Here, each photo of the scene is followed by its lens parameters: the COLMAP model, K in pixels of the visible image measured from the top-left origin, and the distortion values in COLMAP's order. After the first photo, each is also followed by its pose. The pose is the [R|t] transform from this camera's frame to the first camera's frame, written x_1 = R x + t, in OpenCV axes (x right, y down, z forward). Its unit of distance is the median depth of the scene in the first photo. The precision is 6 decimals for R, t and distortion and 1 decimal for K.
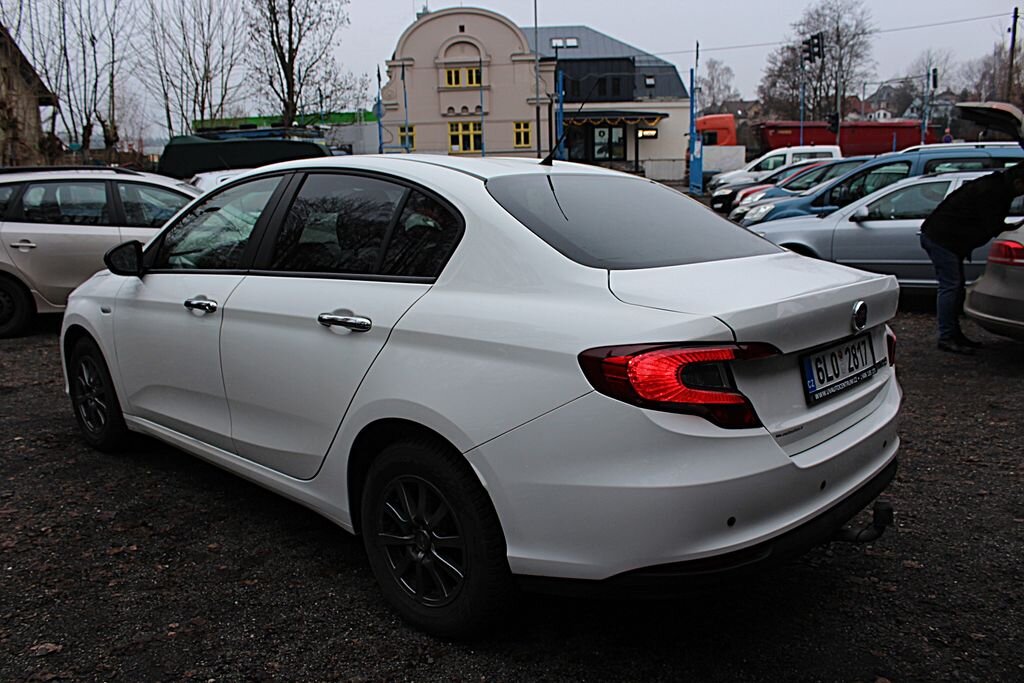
lens RADIAL K [[846.9, 0, 512.1], [0, 846.9, 345.9], [0, 0, 1]] dist [-0.167462, 0.145094]
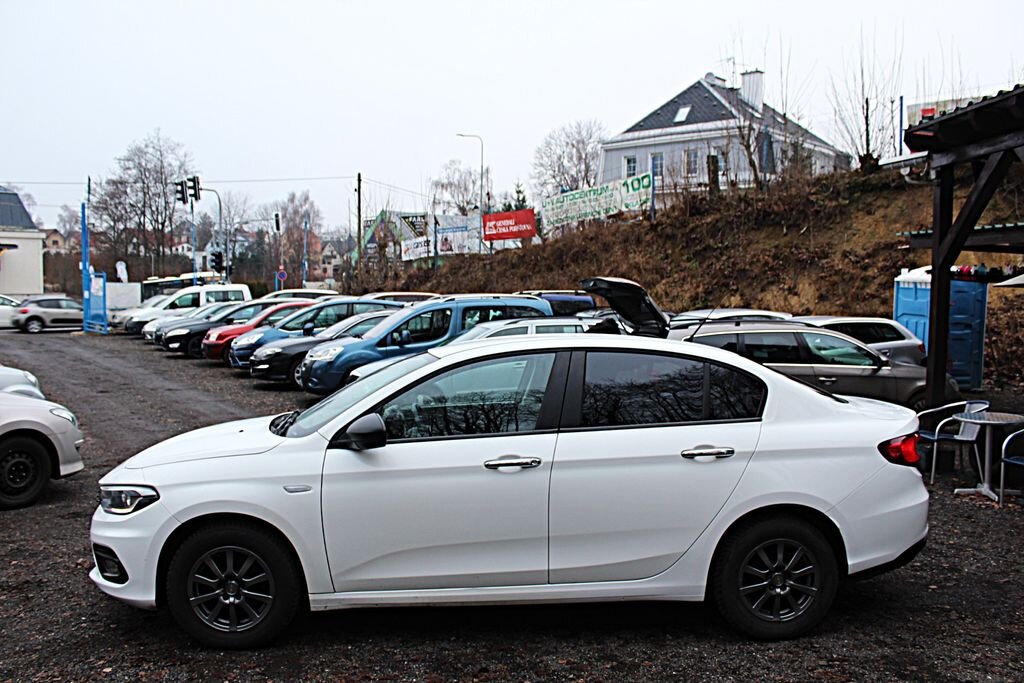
lens RADIAL K [[846.9, 0, 512.1], [0, 846.9, 345.9], [0, 0, 1]] dist [-0.167462, 0.145094]
pose [[0.692513, -0.023351, 0.721027, -0.367771], [0.134645, 0.986097, -0.097384, -0.028828], [-0.708729, 0.164522, 0.686029, 0.047335]]
